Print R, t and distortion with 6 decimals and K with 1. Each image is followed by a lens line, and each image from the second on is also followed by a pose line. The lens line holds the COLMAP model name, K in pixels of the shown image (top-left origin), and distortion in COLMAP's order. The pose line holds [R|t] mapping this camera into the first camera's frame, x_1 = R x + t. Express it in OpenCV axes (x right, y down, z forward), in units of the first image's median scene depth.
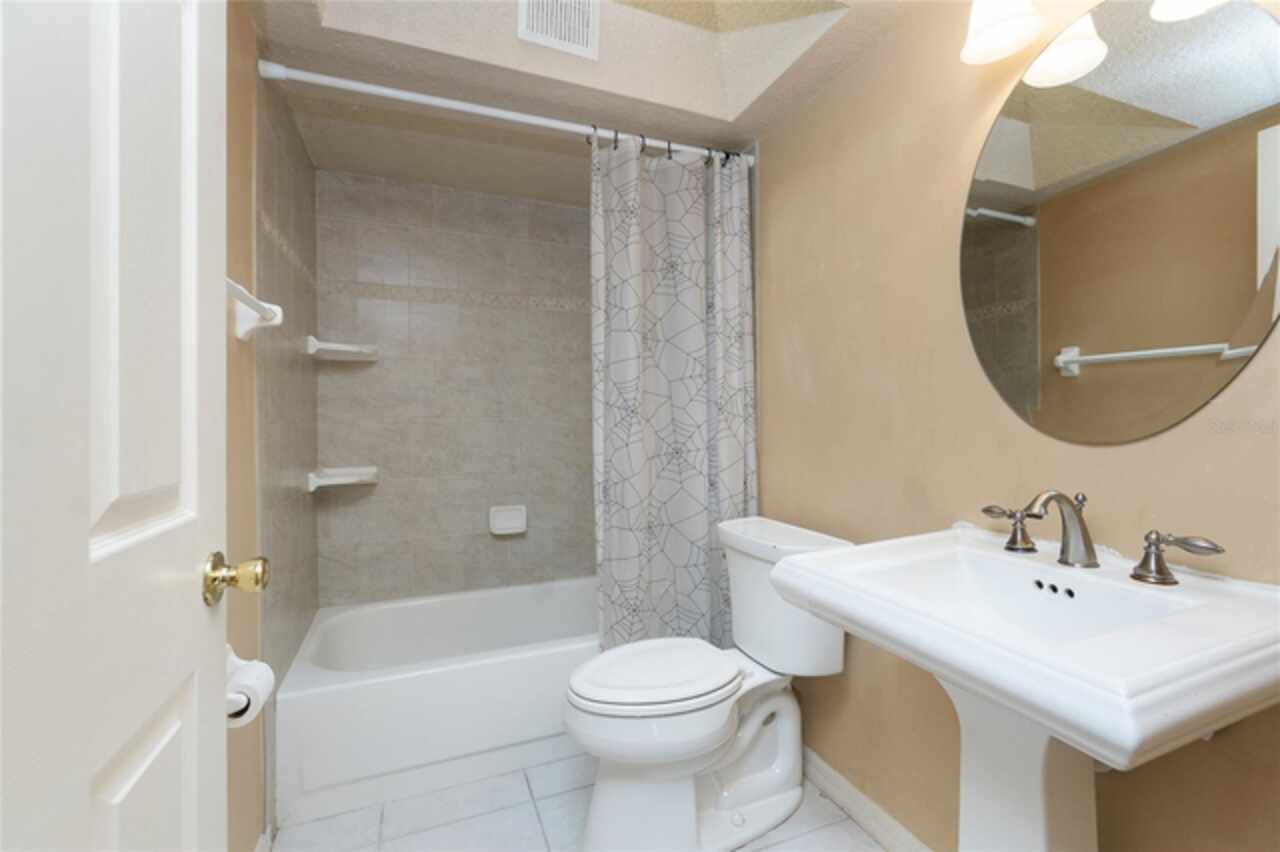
lens RADIAL K [[554.8, 0, 646.8], [0, 554.8, 419.1], [0, 0, 1]] dist [-0.005109, 0.002247]
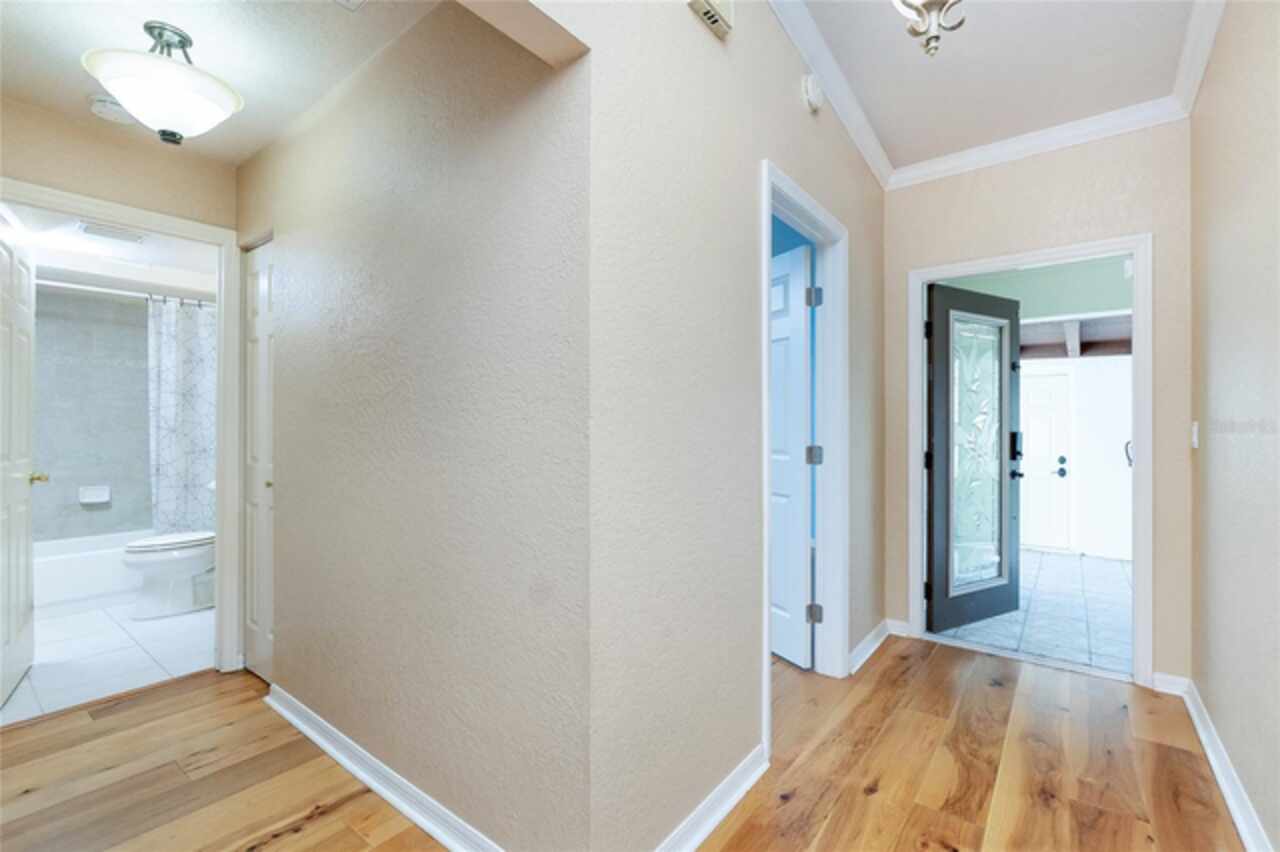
lens RADIAL K [[554.8, 0, 637.5], [0, 554.8, 425.2], [0, 0, 1]] dist [-0.005109, 0.002247]
pose [[0.869371, 0.001388, 0.494157, 0.468560], [-0.001689, 0.999999, 0.000162, -0.038521], [-0.494156, -0.000976, 0.869373, -1.700655]]
